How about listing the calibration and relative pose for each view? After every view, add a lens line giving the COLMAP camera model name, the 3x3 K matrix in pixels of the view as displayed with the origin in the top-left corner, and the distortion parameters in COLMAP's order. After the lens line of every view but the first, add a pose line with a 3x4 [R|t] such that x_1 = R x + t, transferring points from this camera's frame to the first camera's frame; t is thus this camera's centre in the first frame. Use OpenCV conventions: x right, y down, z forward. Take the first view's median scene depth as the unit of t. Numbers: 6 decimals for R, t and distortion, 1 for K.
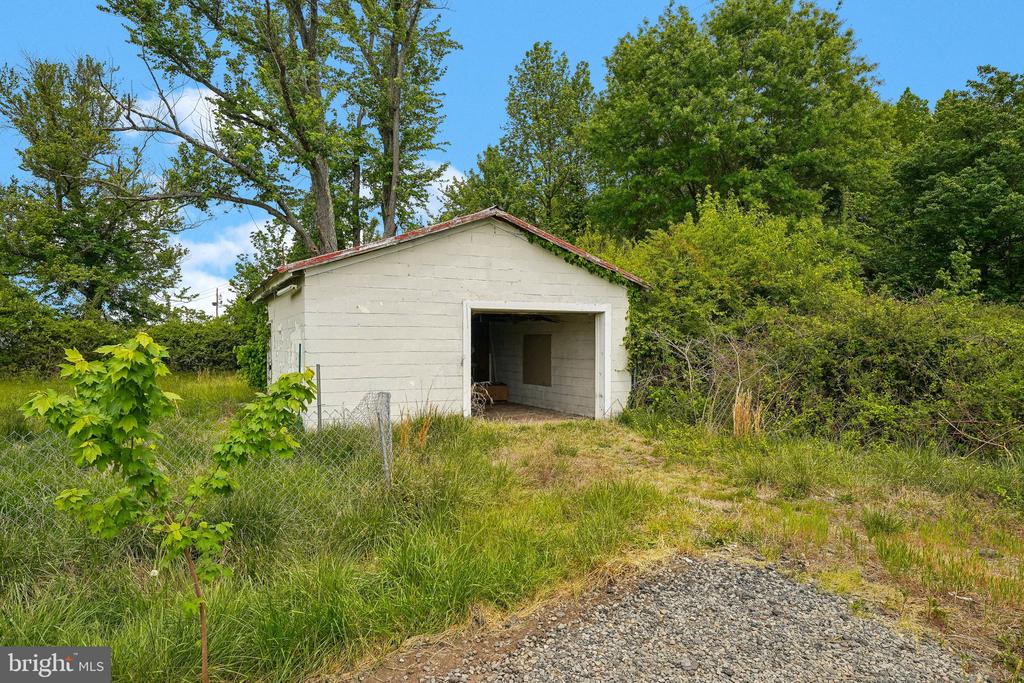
lens RADIAL K [[536.6, 0, 512.0], [0, 536.6, 341.5], [0, 0, 1]] dist [-0.000901, 0.000186]
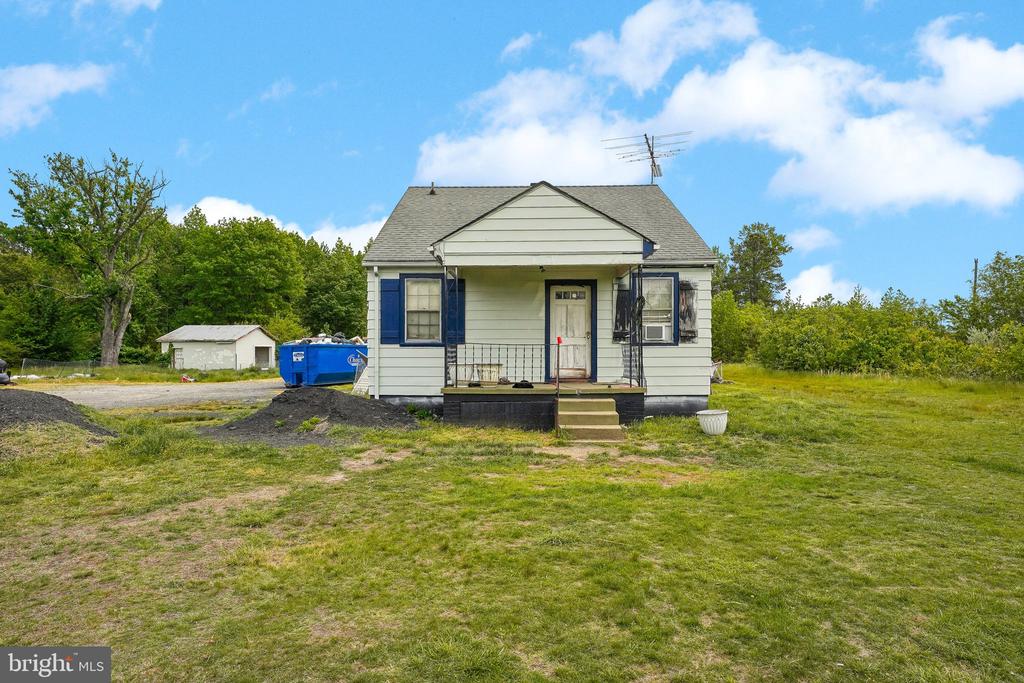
lens RADIAL K [[582.1, 0, 508.0], [0, 582.1, 361.0], [0, 0, 1]] dist [-0.000565, -0.000493]
pose [[0.539338, -0.010958, 0.842018, -2.187269], [-0.004432, 0.999865, 0.015852, -0.014949], [-0.842078, -0.012281, 0.539216, -2.519908]]
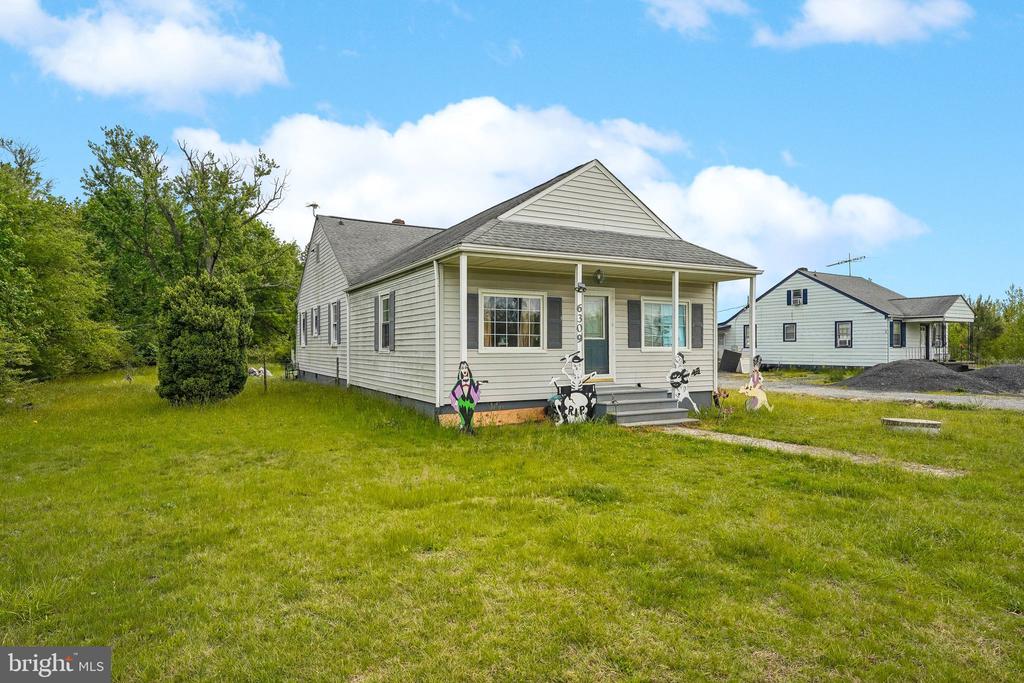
lens RADIAL K [[579.7, 0, 512.0], [0, 579.7, 341.5], [0, 0, 1]] dist [-0.002719, -0.000401]
pose [[0.014543, 0.016640, 0.999756, -3.876049], [-0.004487, 0.999853, -0.016576, -0.001978], [-0.999884, -0.004244, 0.014615, -0.380205]]
